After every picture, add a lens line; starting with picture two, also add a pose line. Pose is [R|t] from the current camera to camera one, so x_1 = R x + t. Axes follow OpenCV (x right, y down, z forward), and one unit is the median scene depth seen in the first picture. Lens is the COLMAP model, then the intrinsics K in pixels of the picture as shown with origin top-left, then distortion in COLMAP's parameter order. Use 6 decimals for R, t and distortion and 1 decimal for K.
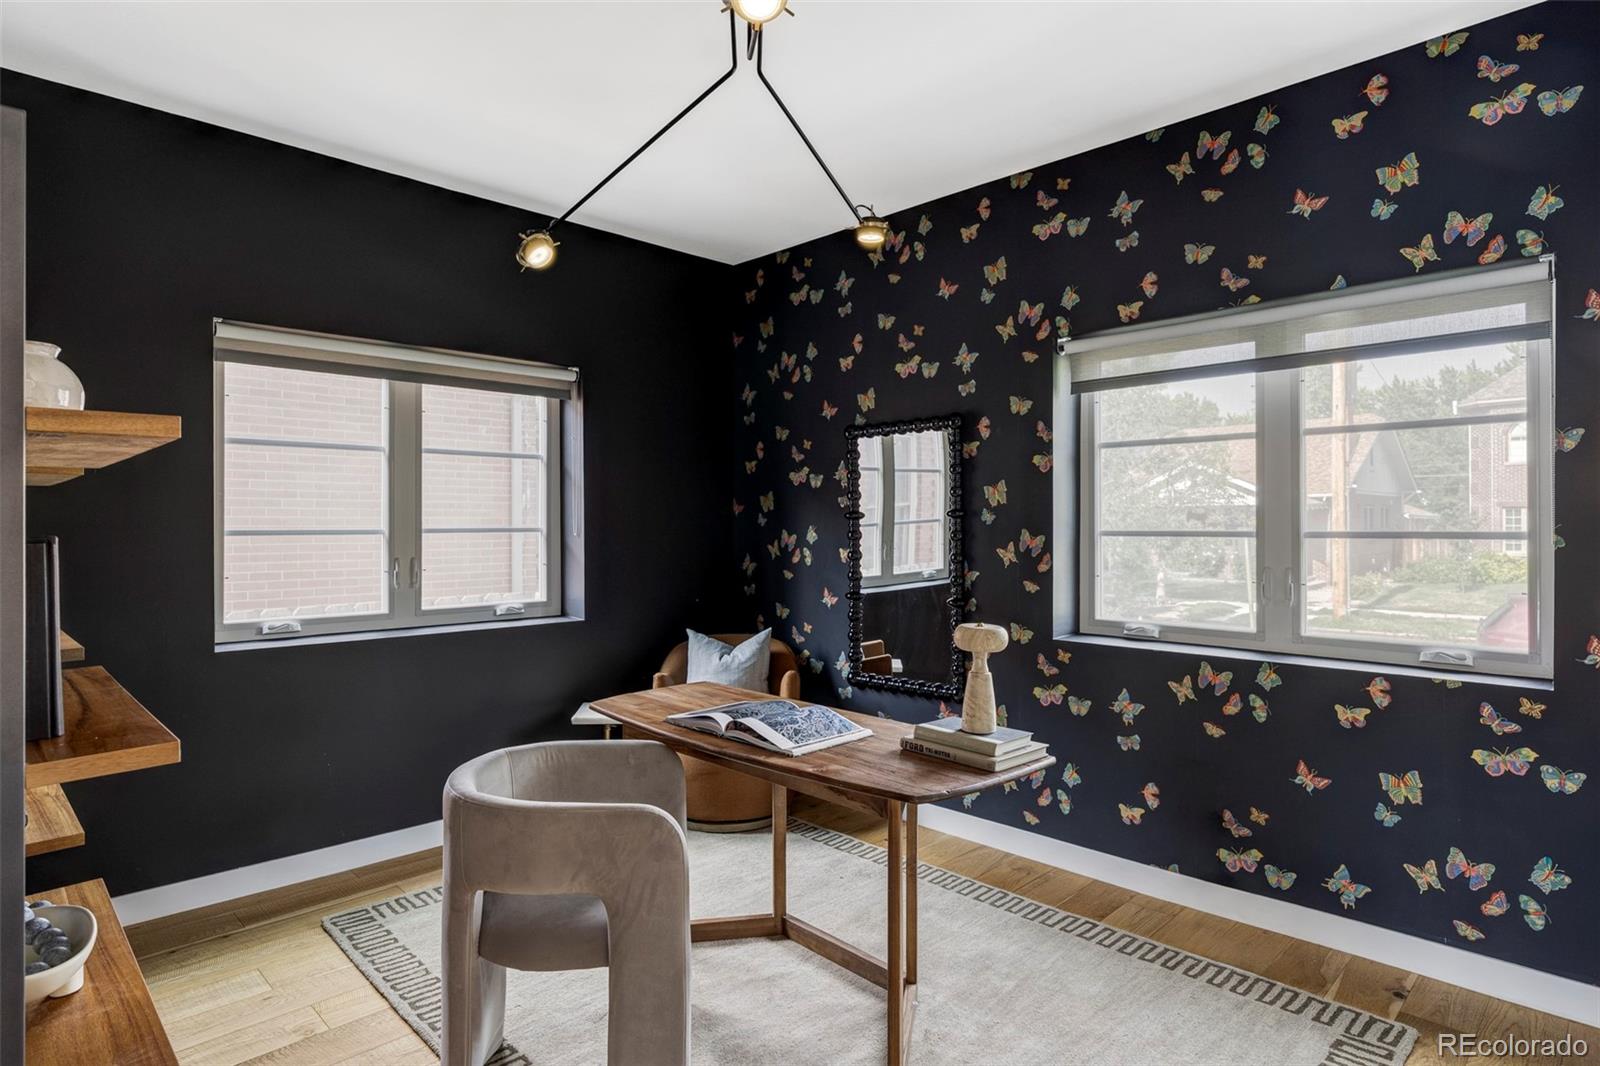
lens RADIAL K [[881.0, 0, 799.9], [0, 881.0, 533.1], [0, 0, 1]] dist [-0.007481, 0.000022]
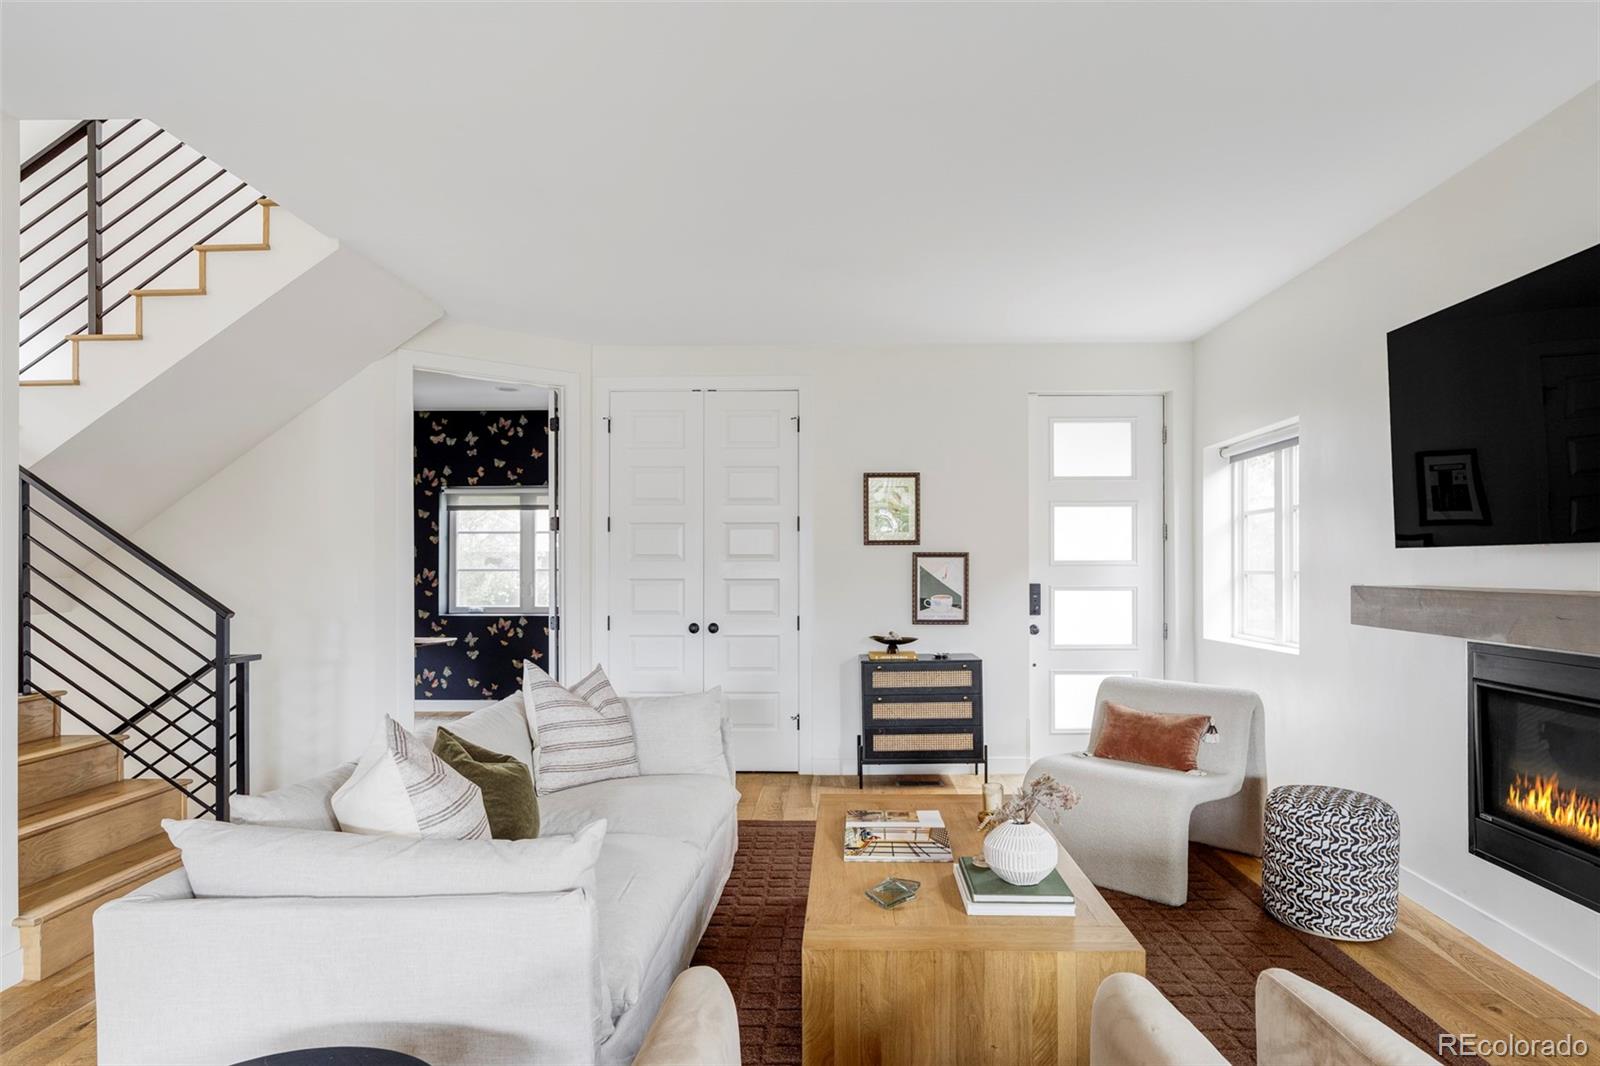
lens RADIAL K [[901.6, 0, 802.1], [0, 901.6, 547.5], [0, 0, 1]] dist [-0.007972, 0.000377]
pose [[0.722365, 0.014534, 0.691359, -0.683803], [0.004368, 0.999663, -0.025580, 0.006035], [-0.691498, 0.021498, 0.722059, -1.424251]]
